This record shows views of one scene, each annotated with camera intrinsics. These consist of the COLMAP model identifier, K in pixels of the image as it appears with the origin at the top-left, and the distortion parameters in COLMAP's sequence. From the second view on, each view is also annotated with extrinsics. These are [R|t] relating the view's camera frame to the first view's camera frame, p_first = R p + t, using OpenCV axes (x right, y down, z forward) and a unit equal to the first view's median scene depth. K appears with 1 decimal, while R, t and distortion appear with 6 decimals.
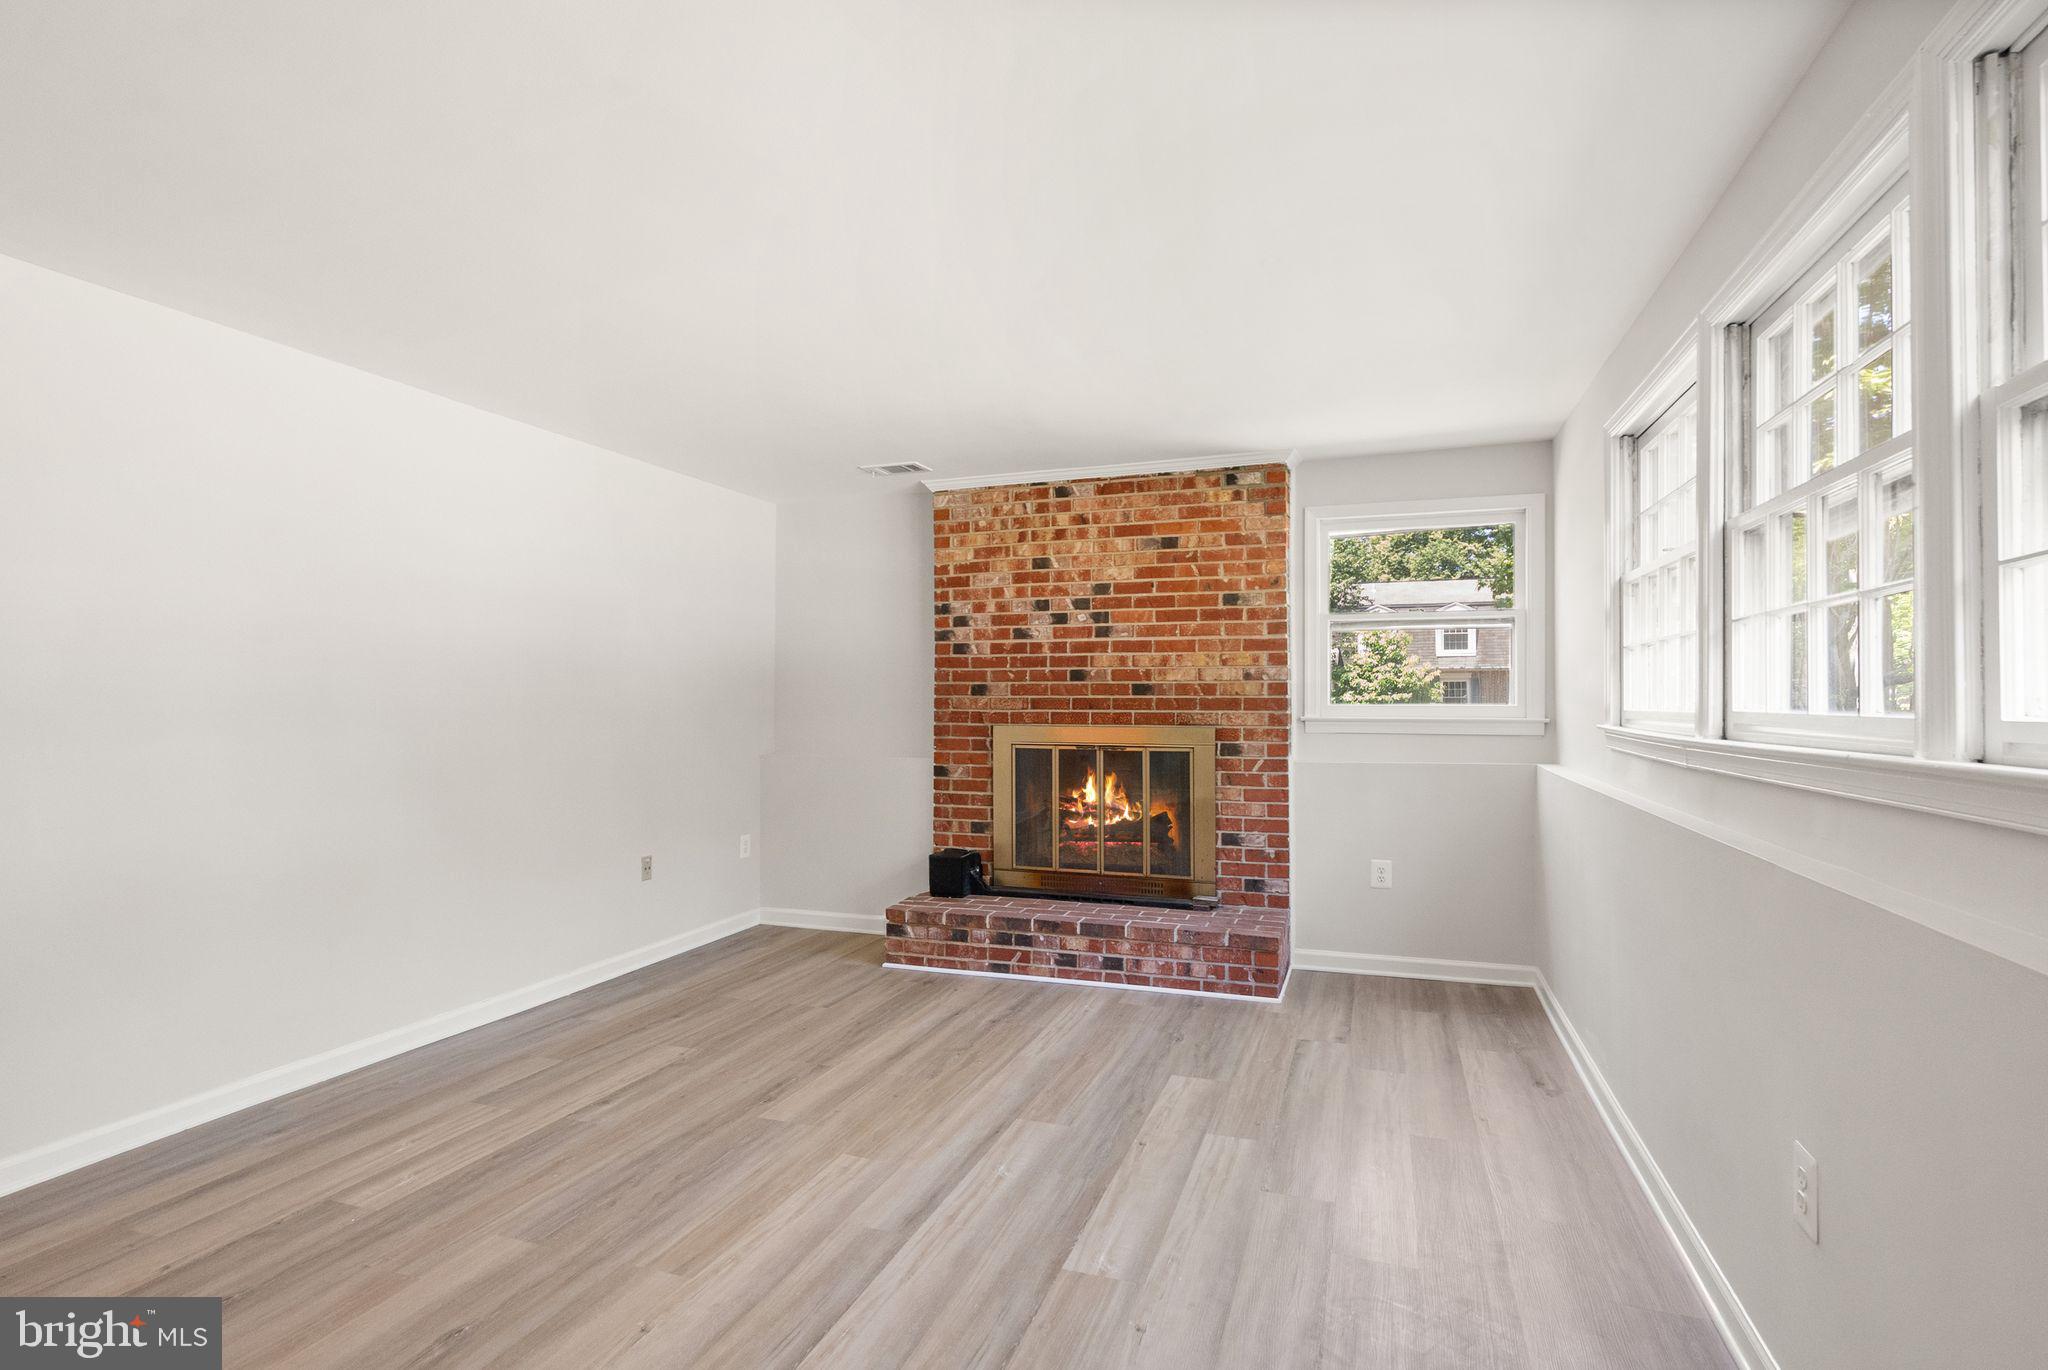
lens RADIAL K [[999.6, 0, 1007.8], [0, 999.6, 705.2], [0, 0, 1]] dist [-0.001402, 0.000128]
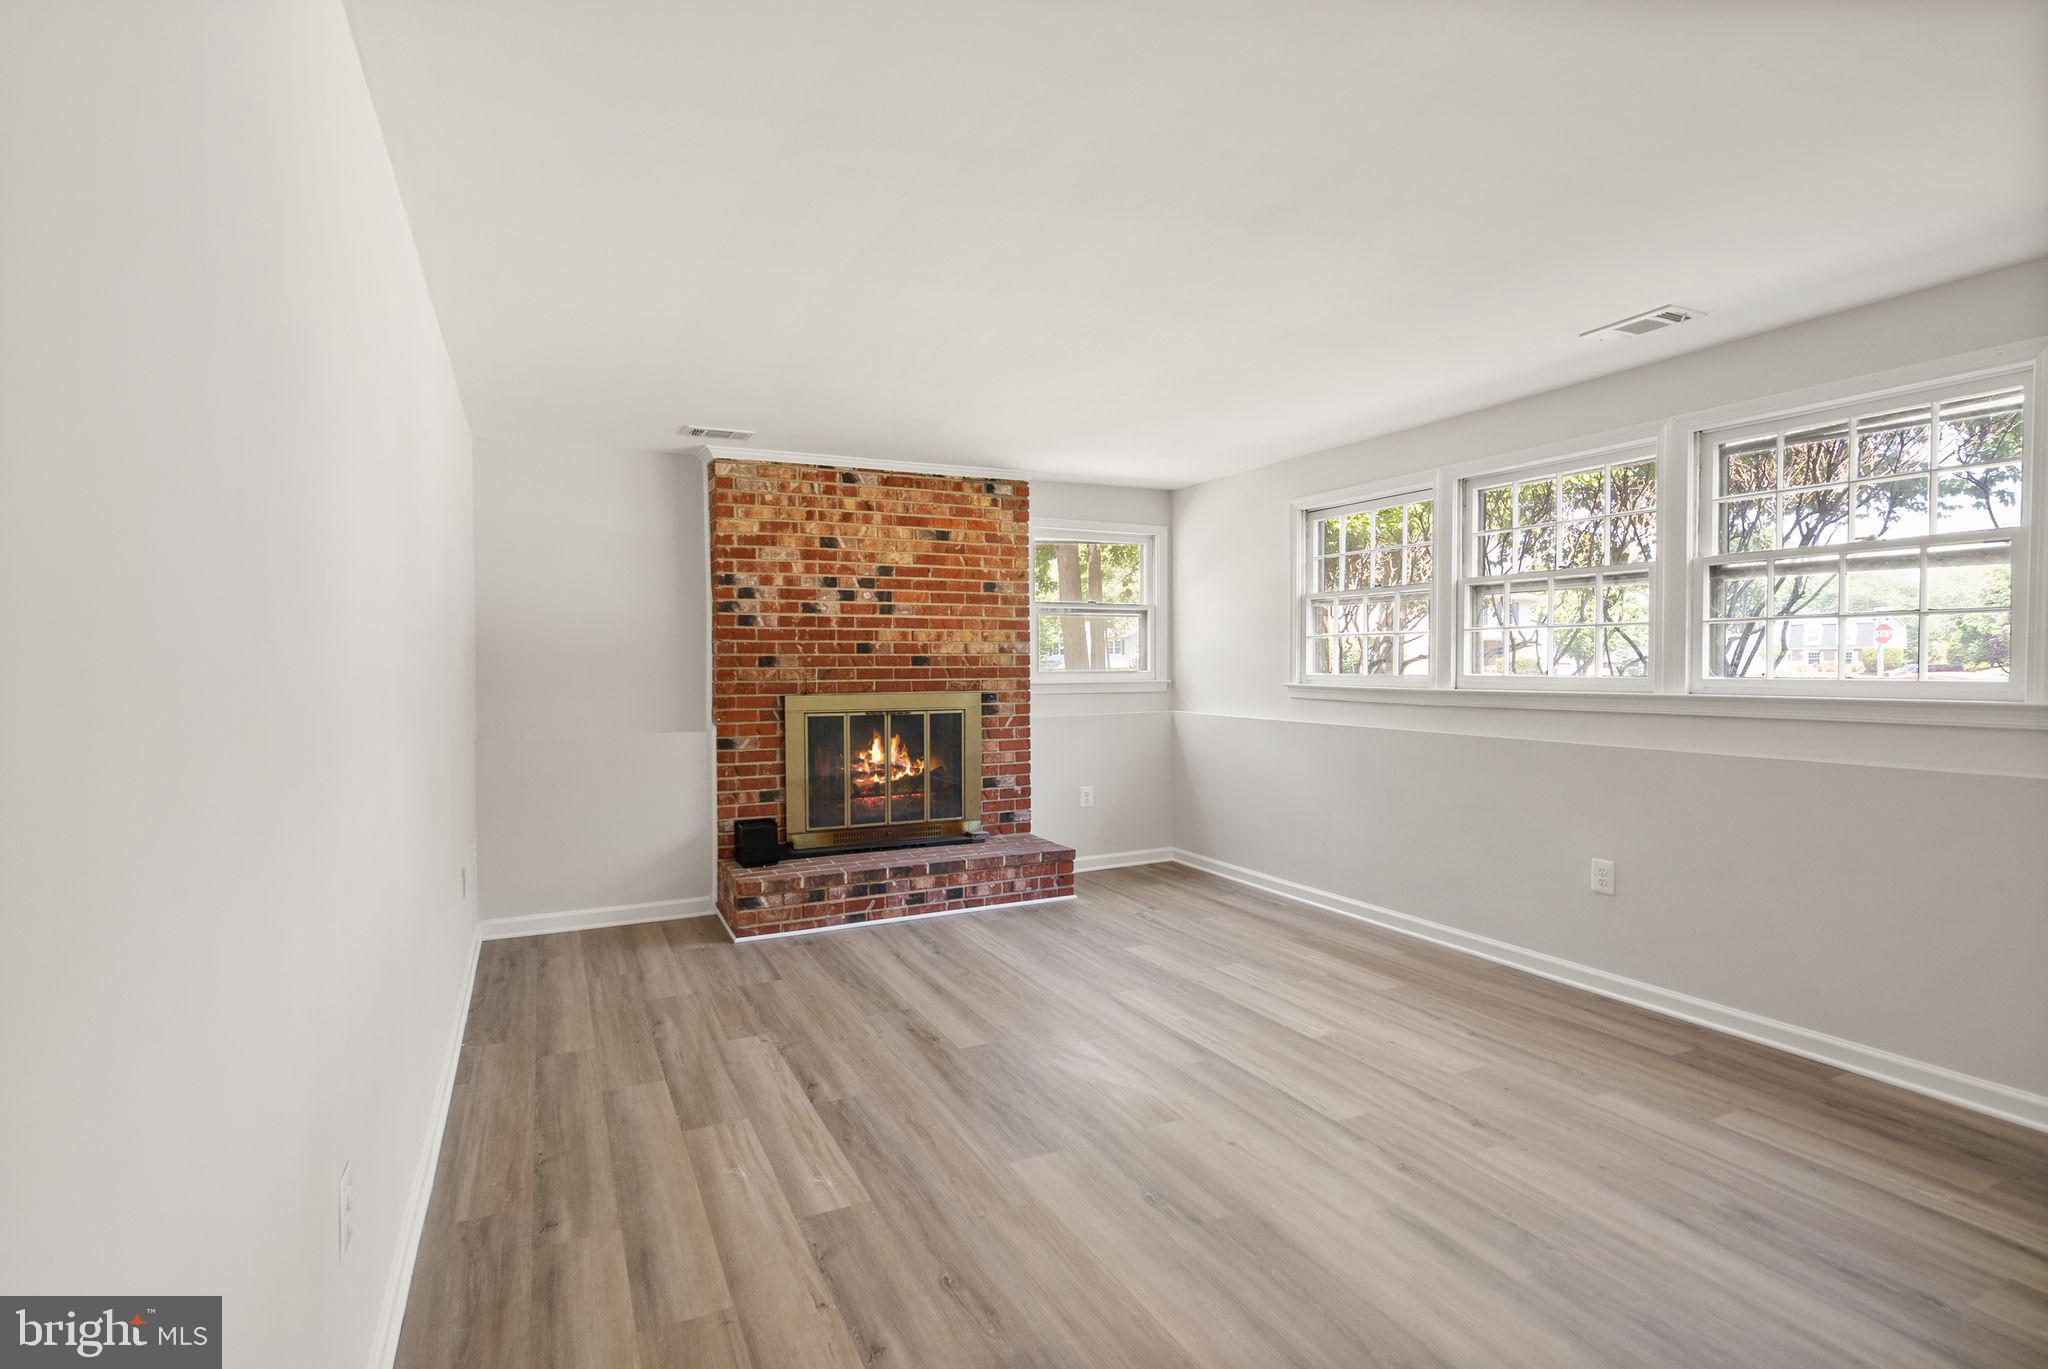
lens RADIAL K [[1008.2, 0, 1008.1], [0, 1008.2, 702.2], [0, 0, 1]] dist [0.001201, 0.000160]
pose [[0.702996, -0.032748, 0.710439, -0.651009], [0.009007, 0.999269, 0.037149, -0.010834], [-0.711136, -0.019717, 0.702778, 0.114401]]
